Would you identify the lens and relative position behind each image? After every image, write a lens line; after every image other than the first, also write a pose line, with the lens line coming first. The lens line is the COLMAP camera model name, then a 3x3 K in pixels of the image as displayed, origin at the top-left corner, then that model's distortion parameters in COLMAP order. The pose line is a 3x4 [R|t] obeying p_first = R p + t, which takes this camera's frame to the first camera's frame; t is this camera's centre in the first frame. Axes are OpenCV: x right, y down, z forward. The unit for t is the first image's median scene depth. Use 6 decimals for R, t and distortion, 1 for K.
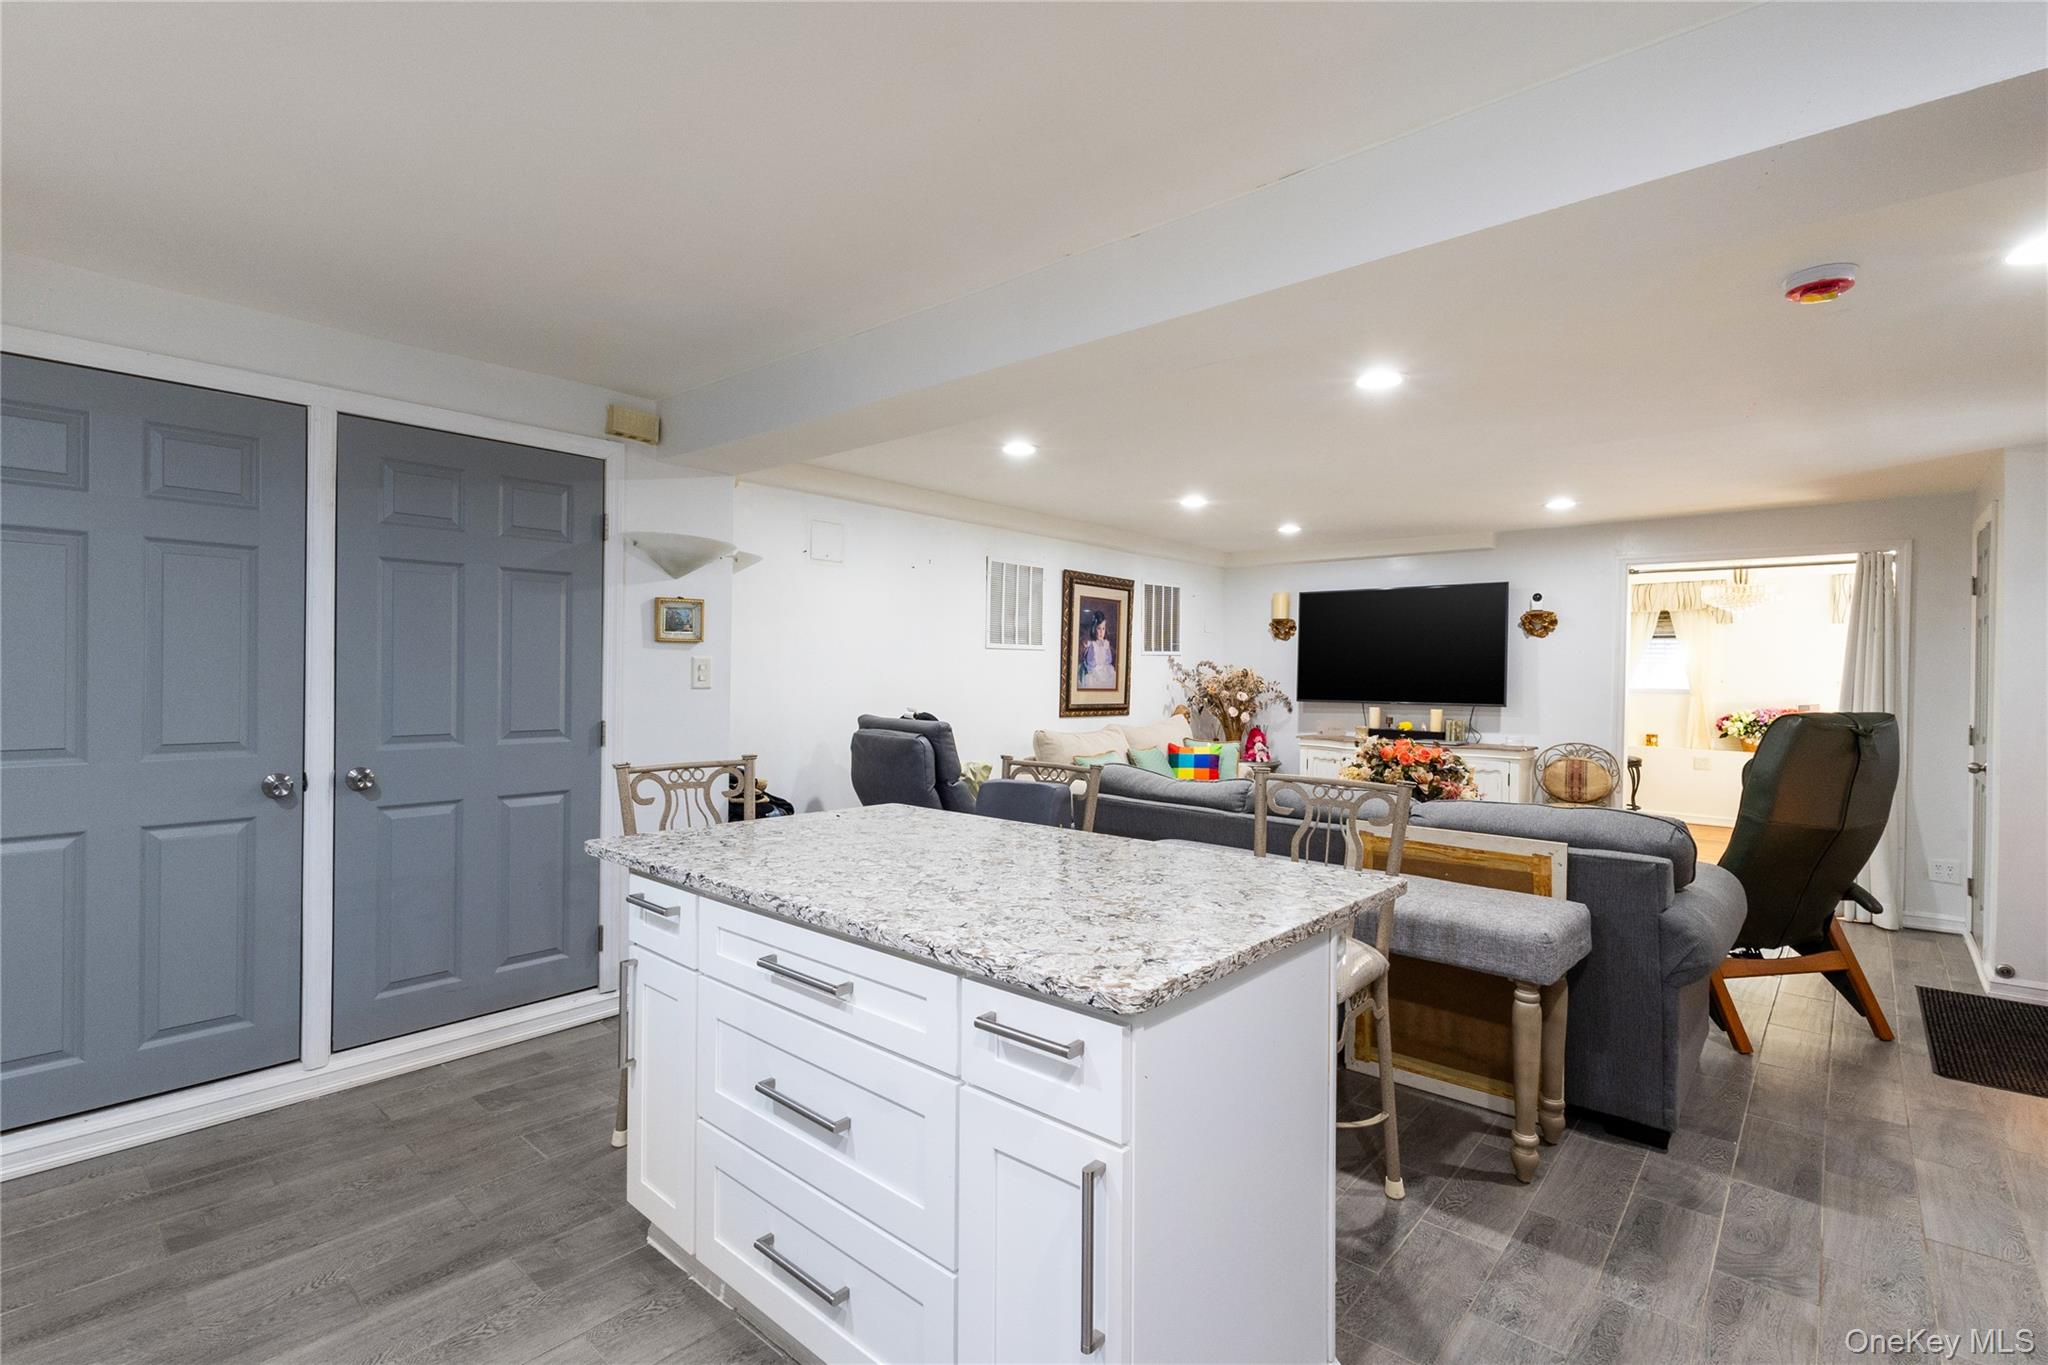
lens RADIAL K [[937.0, 0, 1030.2], [0, 937.0, 676.3], [0, 0, 1]] dist [0.003353, 0.000815]
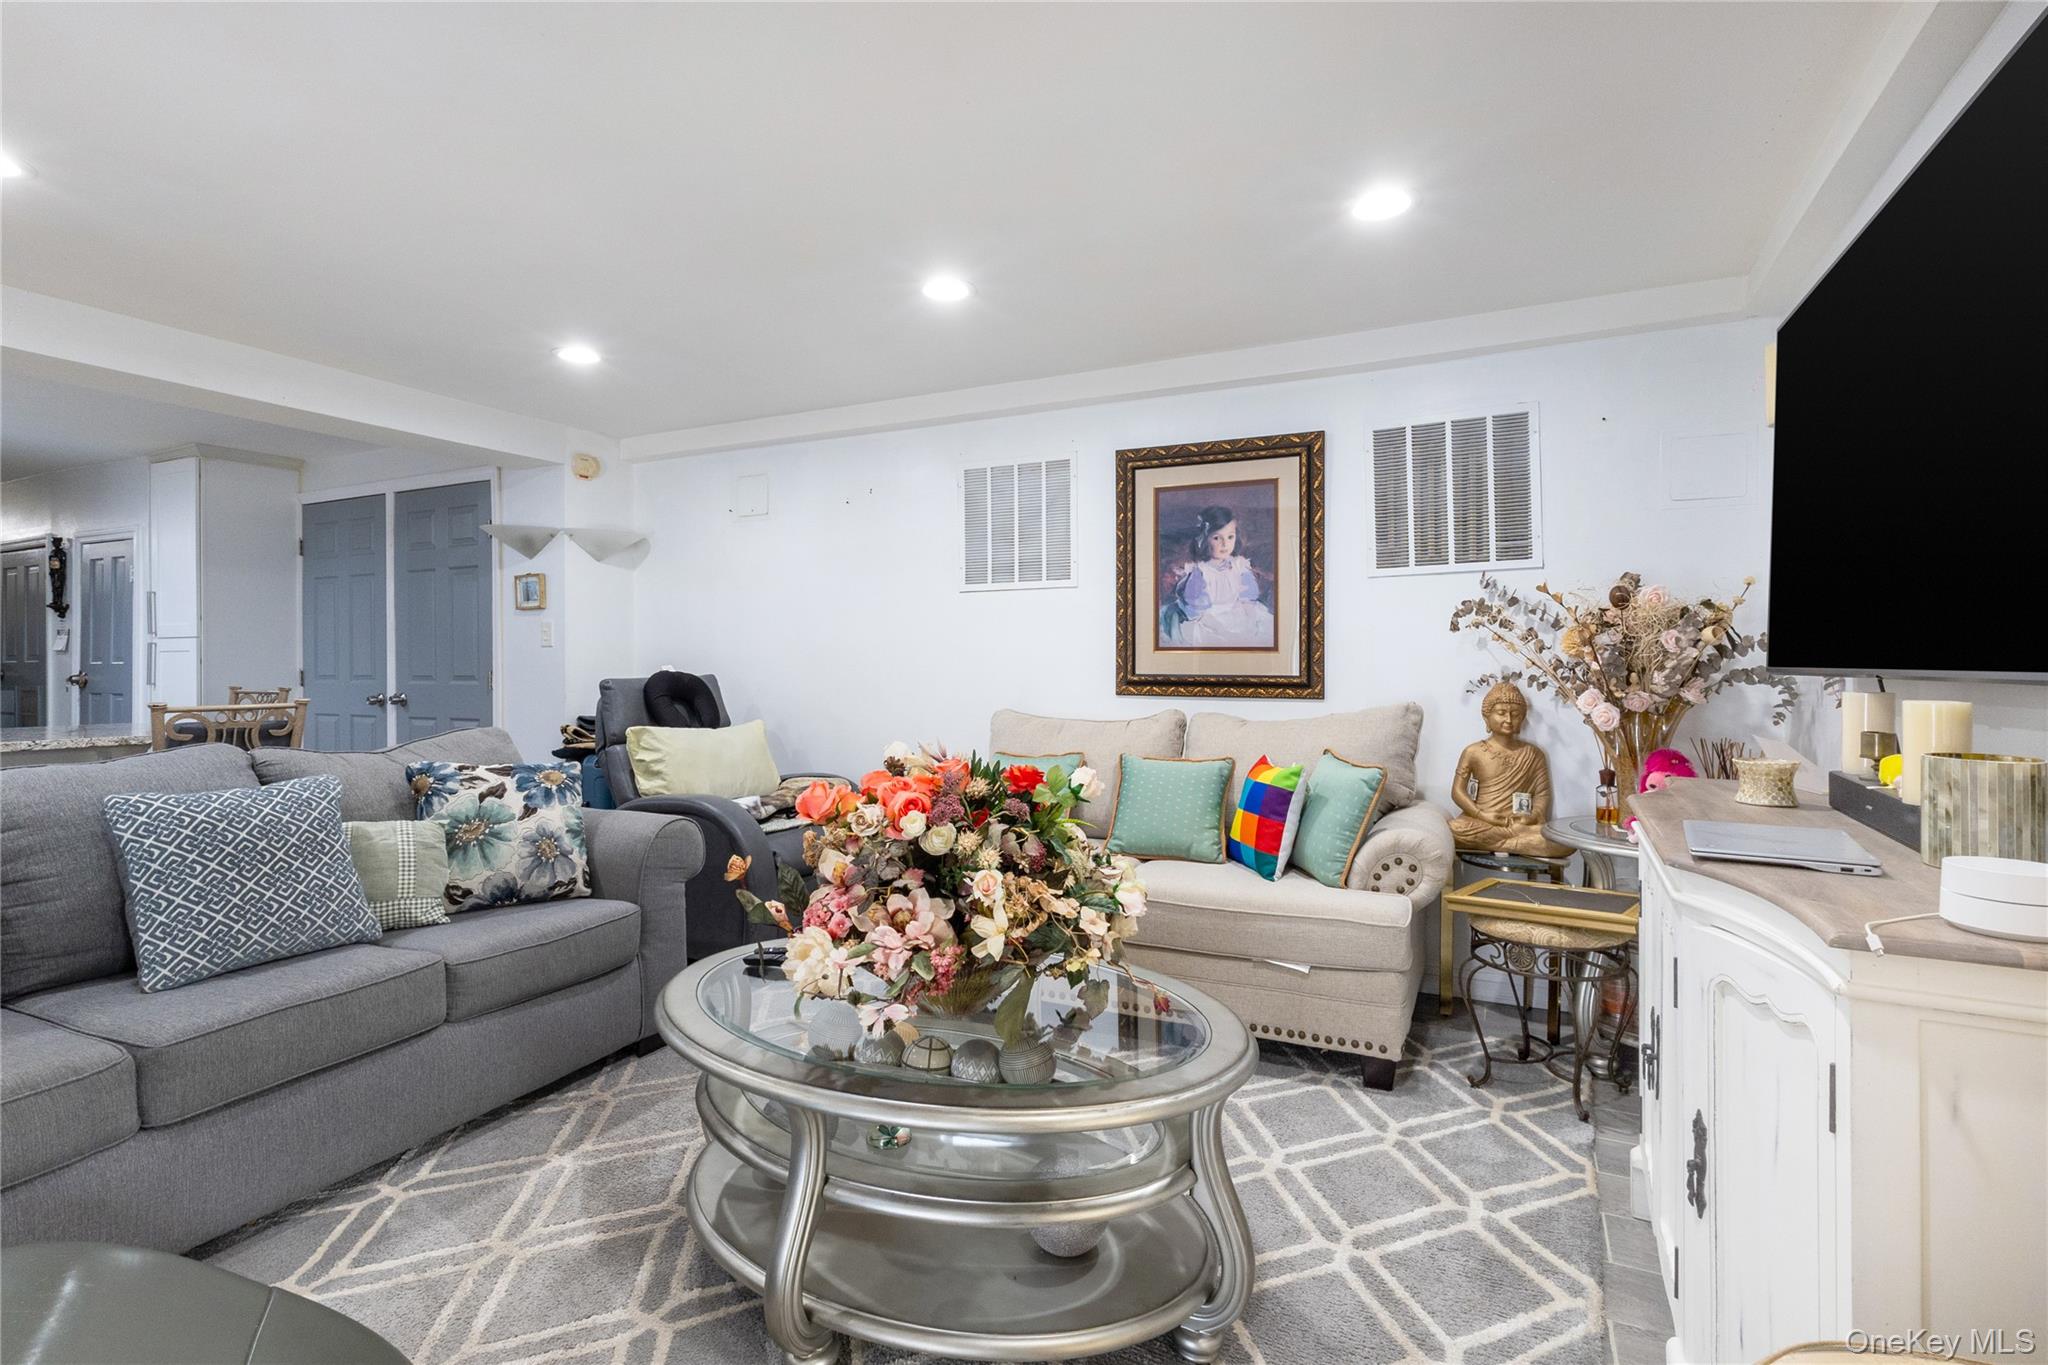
lens RADIAL K [[937.0, 0, 1030.2], [0, 937.0, 676.3], [0, 0, 1]] dist [0.003353, 0.000815]
pose [[0.279957, -0.002762, -0.960009, 0.581436], [0.000604, 0.999996, -0.002701, 0.032527], [0.960012, 0.000176, 0.279957, 0.746429]]
